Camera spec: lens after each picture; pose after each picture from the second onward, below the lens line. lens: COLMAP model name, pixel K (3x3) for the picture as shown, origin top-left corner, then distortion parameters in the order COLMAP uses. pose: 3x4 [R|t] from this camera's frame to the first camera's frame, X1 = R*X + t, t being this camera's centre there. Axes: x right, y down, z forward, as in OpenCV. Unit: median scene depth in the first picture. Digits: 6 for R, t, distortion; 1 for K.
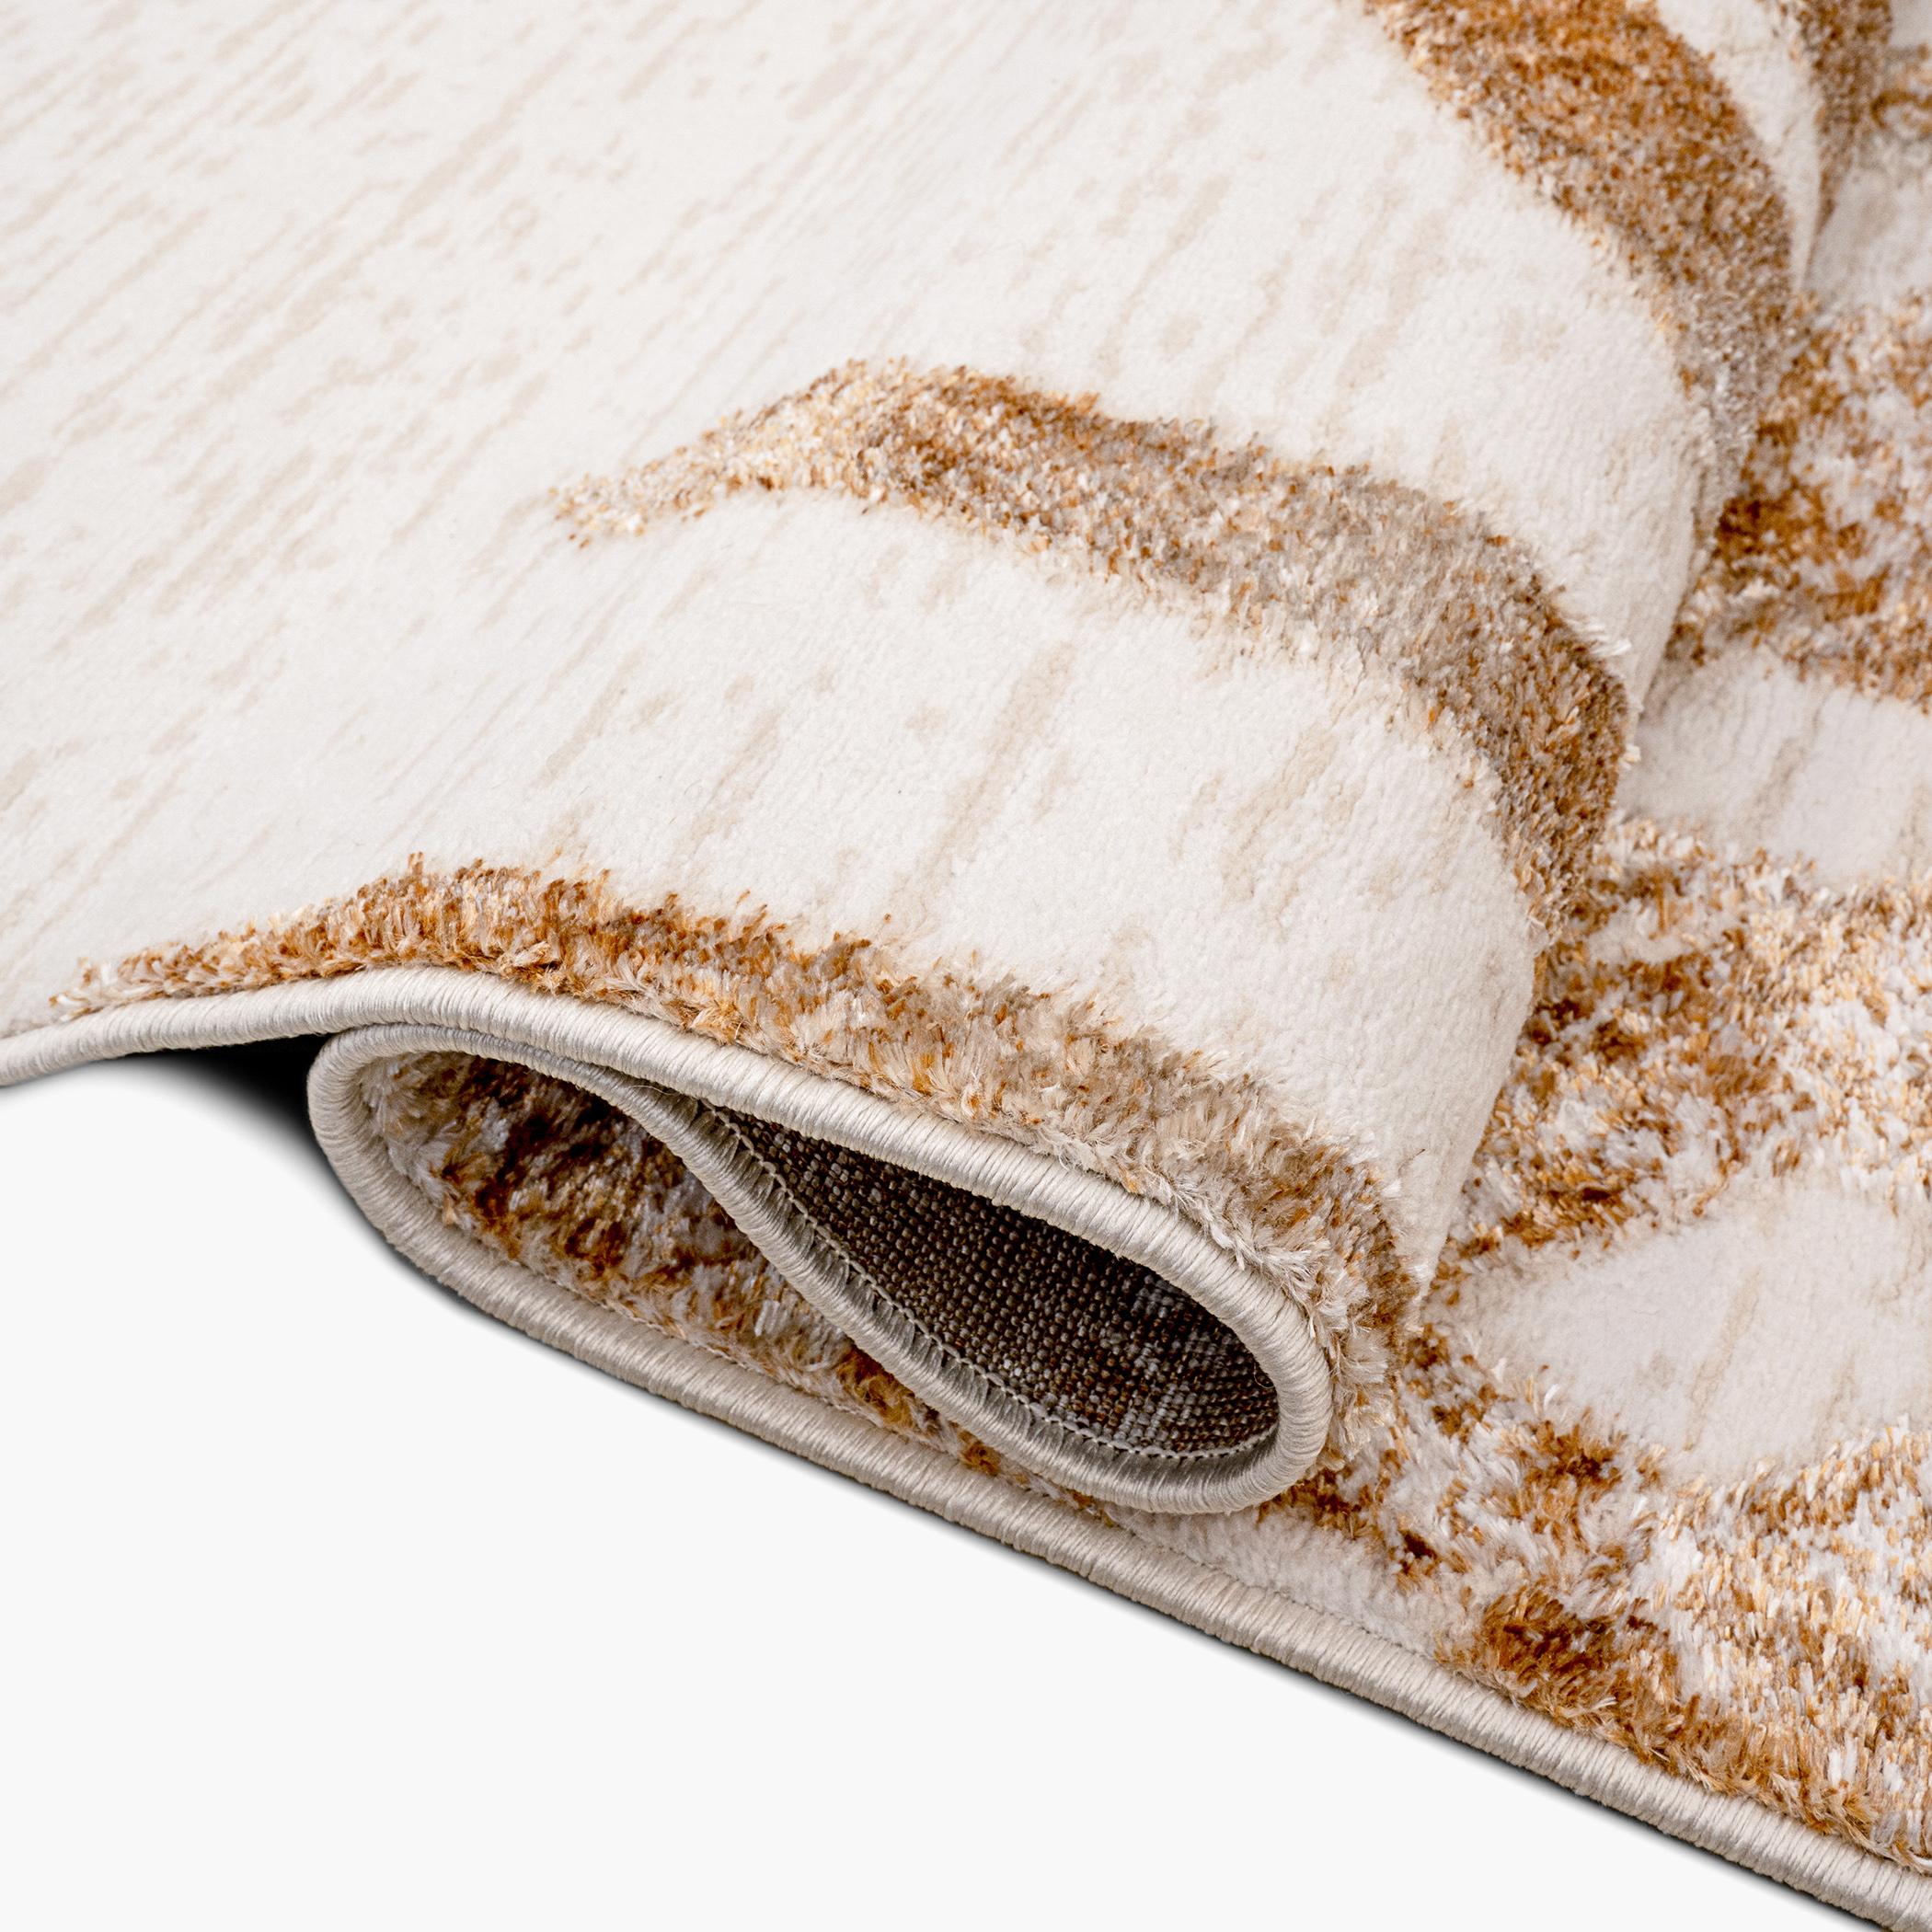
lens RADIAL K [[2491.7, 0, 966.0], [0, 2491.7, 966.0], [0, 0, 1]] dist [0.003789, -0.002059]
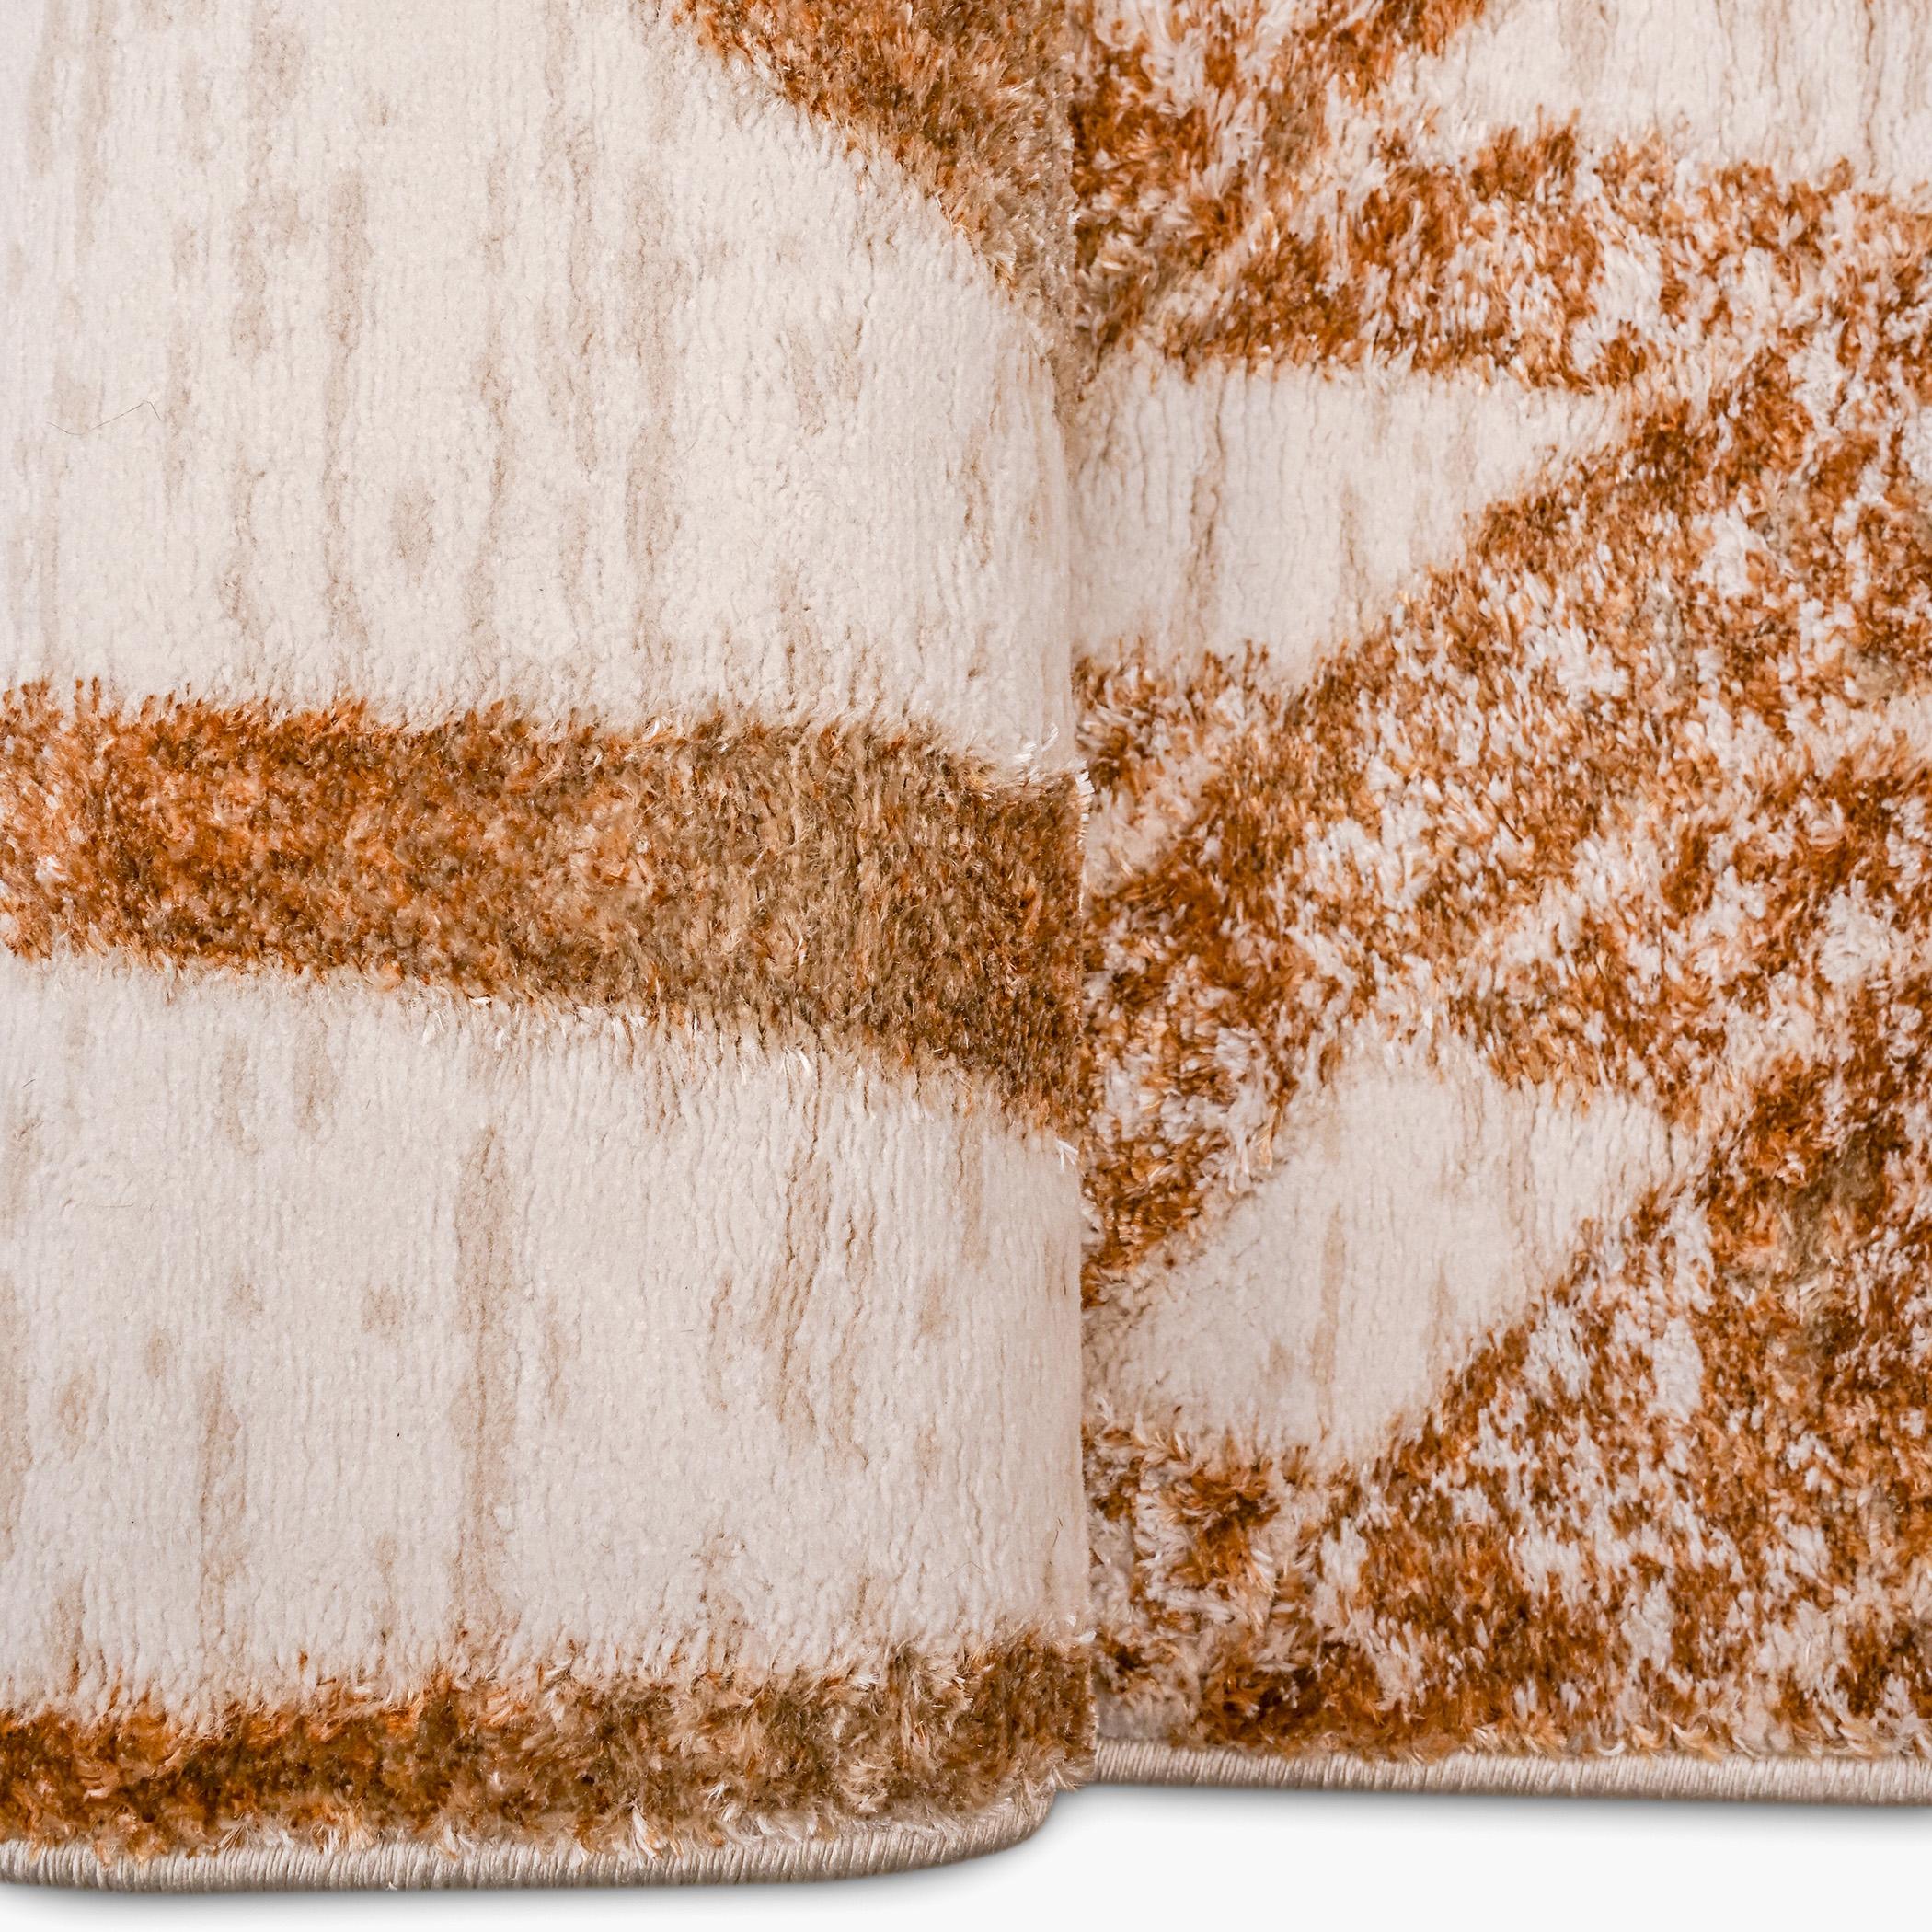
lens RADIAL K [[2491.7, 0, 966.0], [0, 2491.7, 966.0], [0, 0, 1]] dist [0.003789, -0.002059]
pose [[0.914585, -0.393388, 0.093699, 0.118756], [0.285915, 0.792894, 0.538118, -0.524026], [-0.285983, -0.465365, 0.837645, 0.230266]]
